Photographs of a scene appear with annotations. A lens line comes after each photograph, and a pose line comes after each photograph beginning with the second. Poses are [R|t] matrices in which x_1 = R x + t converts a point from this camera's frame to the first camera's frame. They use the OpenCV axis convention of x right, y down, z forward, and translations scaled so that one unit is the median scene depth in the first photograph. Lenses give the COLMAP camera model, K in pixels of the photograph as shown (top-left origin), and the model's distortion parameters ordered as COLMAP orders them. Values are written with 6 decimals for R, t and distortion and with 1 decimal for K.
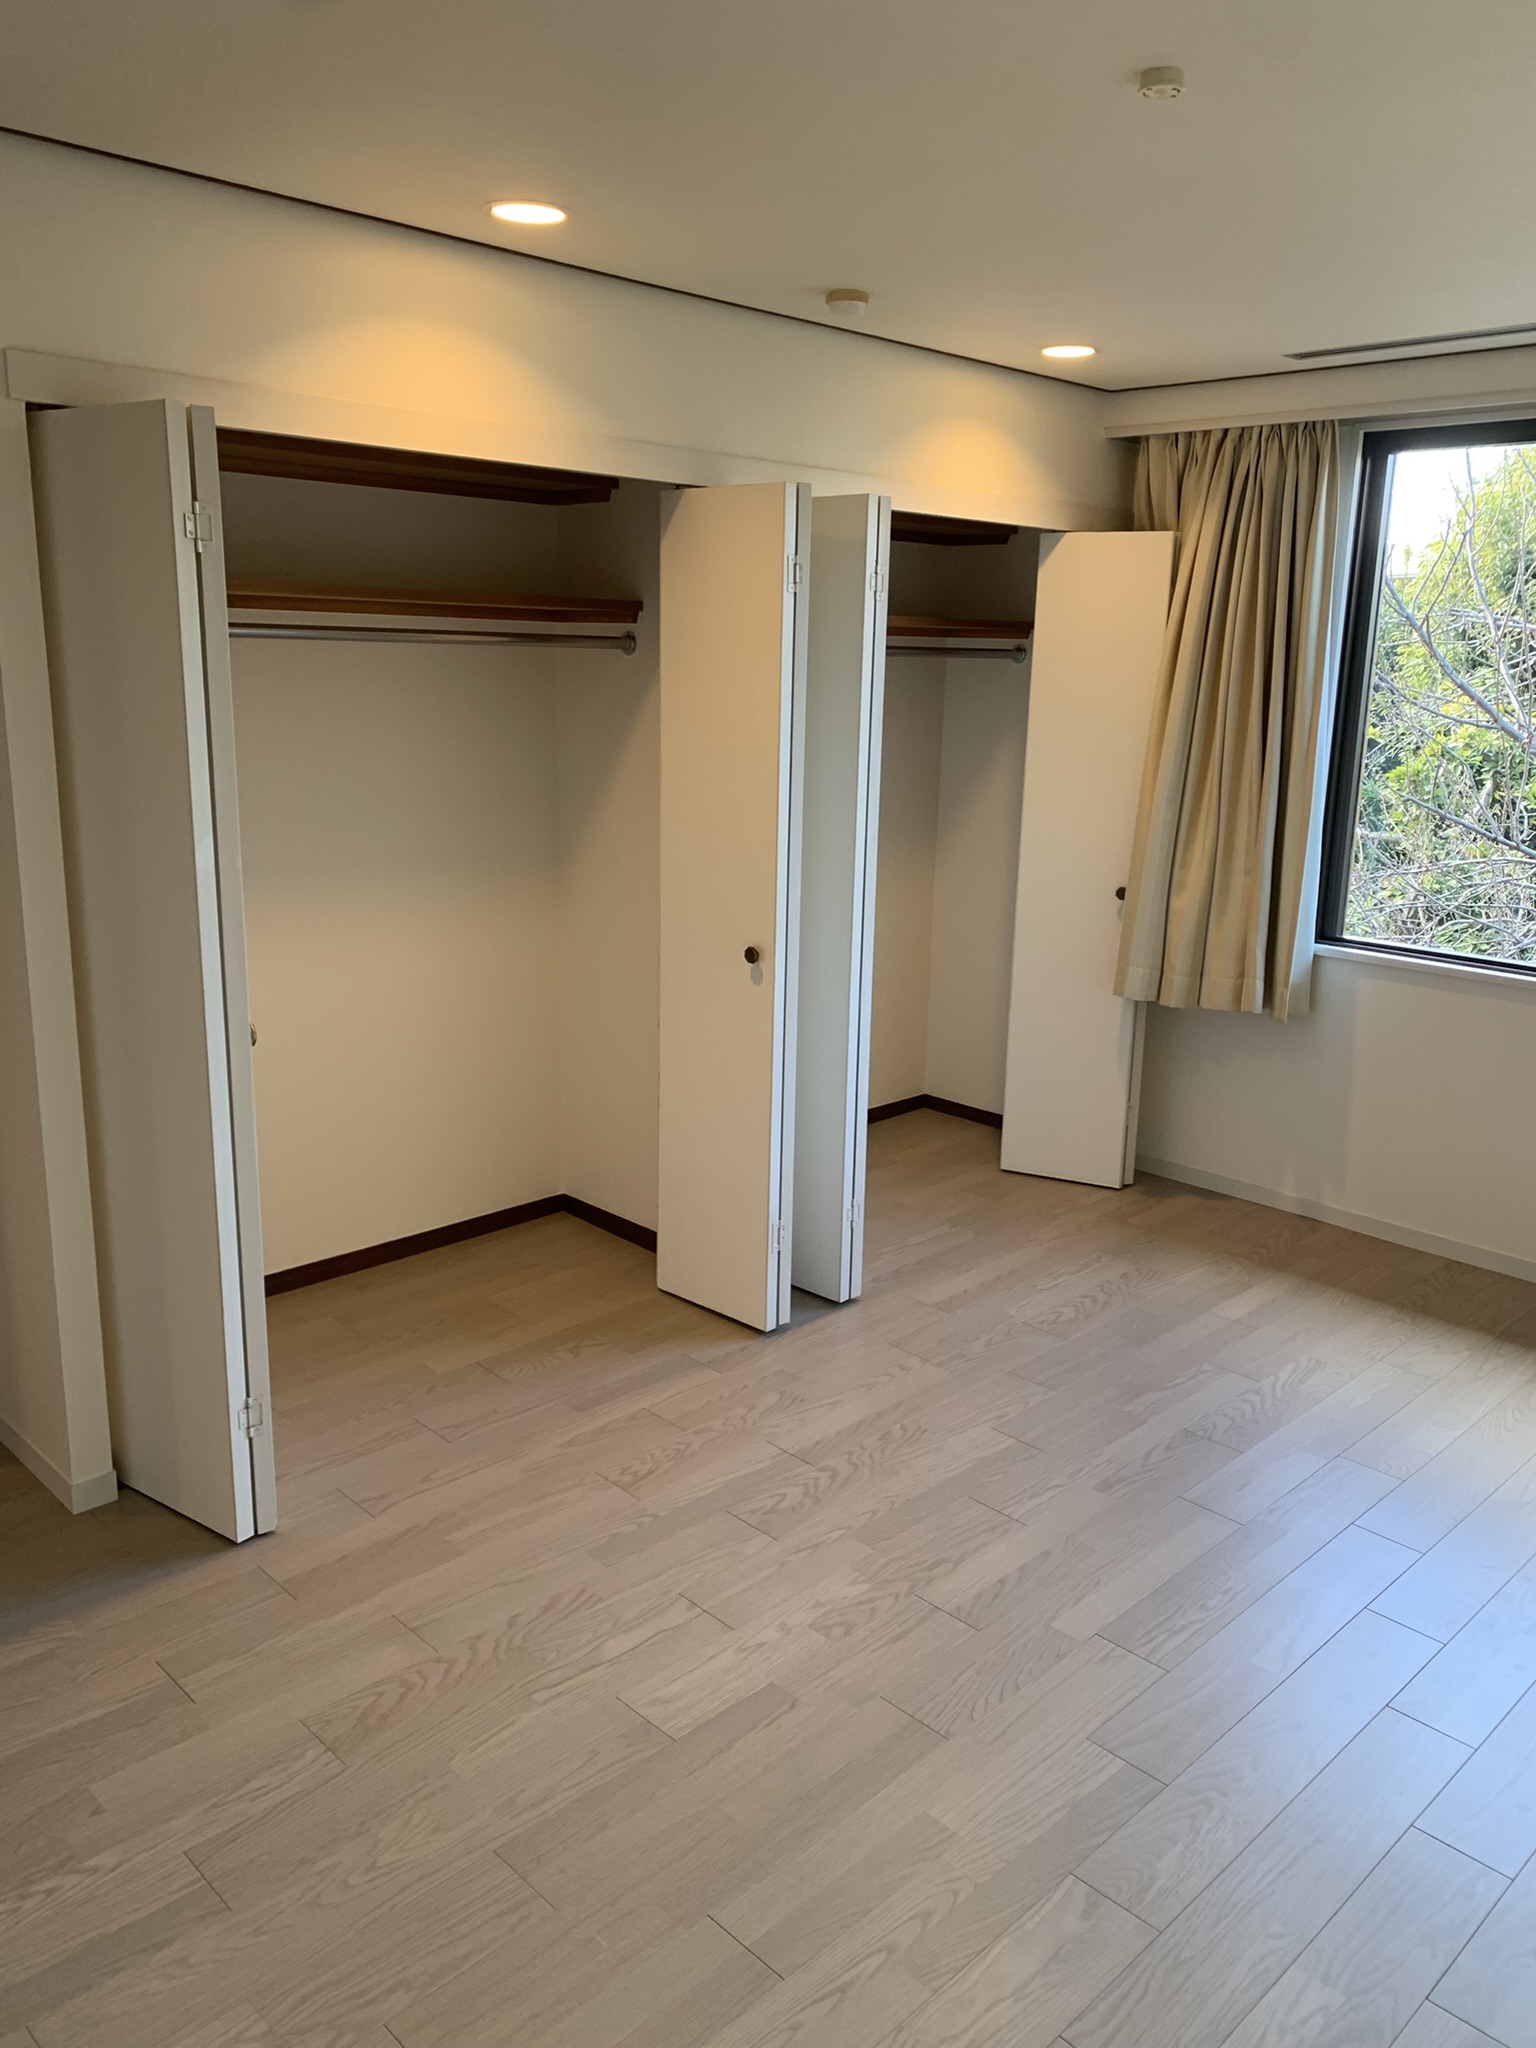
lens RADIAL K [[1592.6, 0, 778.1], [0, 1592.6, 1011.3], [0, 0, 1]] dist [0.039628, -0.024462]
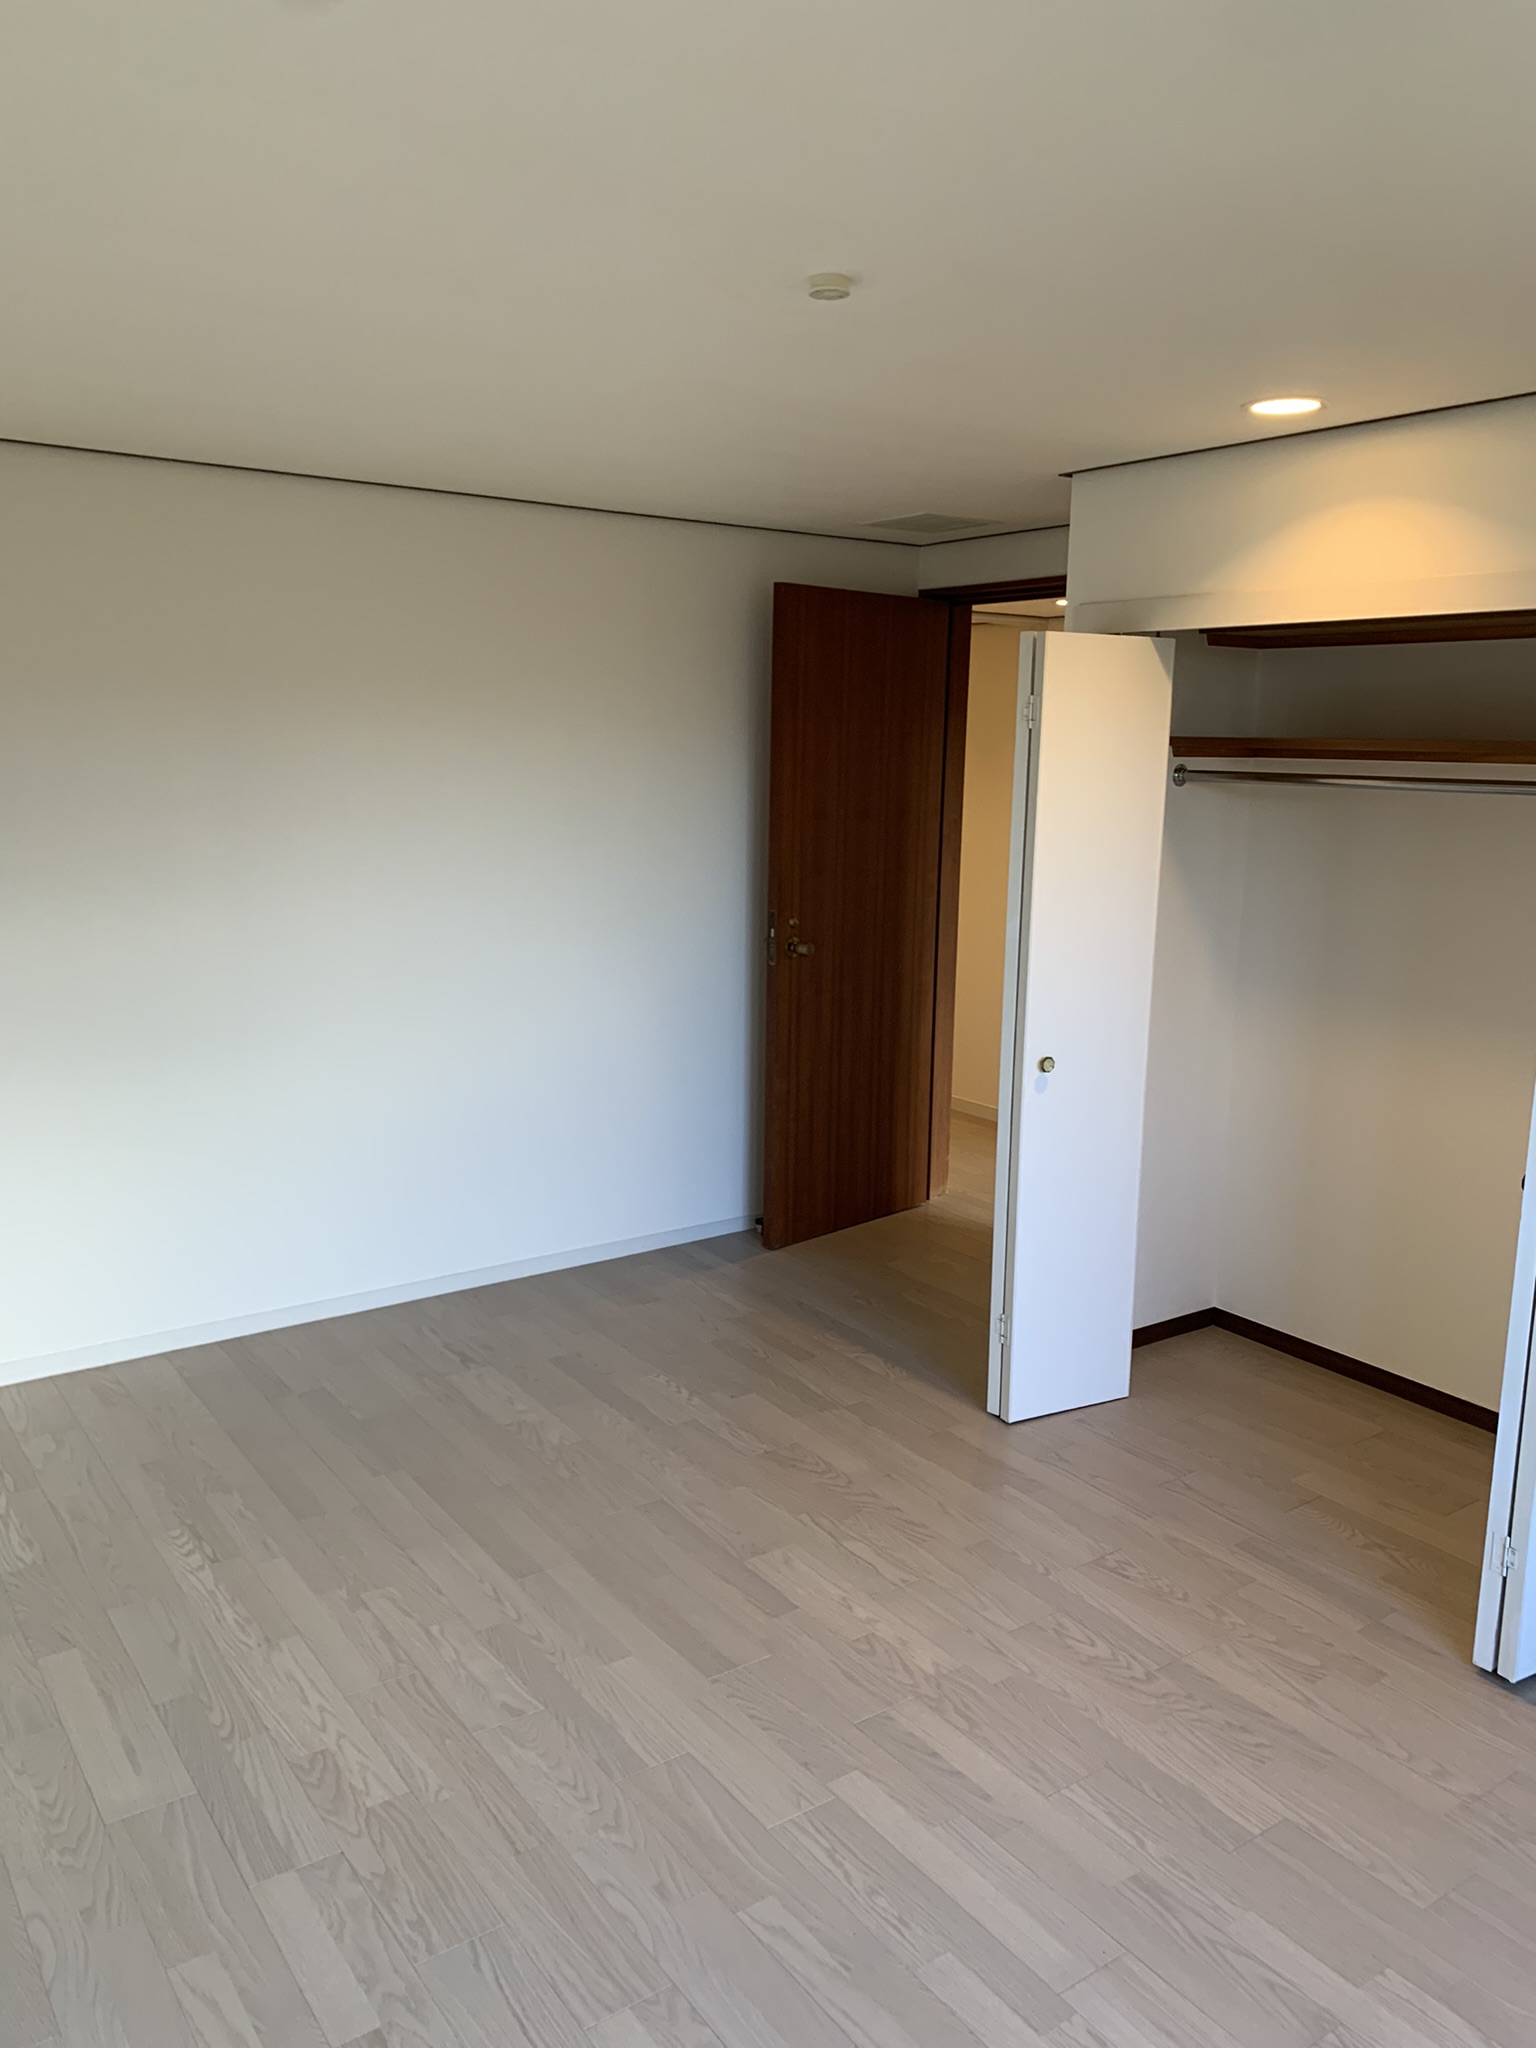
lens RADIAL K [[1592.6, 0, 784.5], [0, 1592.6, 1027.6], [0, 0, 1]] dist [0.039628, -0.024462]
pose [[-0.169422, 0.148496, -0.974292, 0.786353], [-0.242284, 0.951969, 0.187225, -0.163059], [0.955298, 0.267776, -0.125306, 0.710020]]
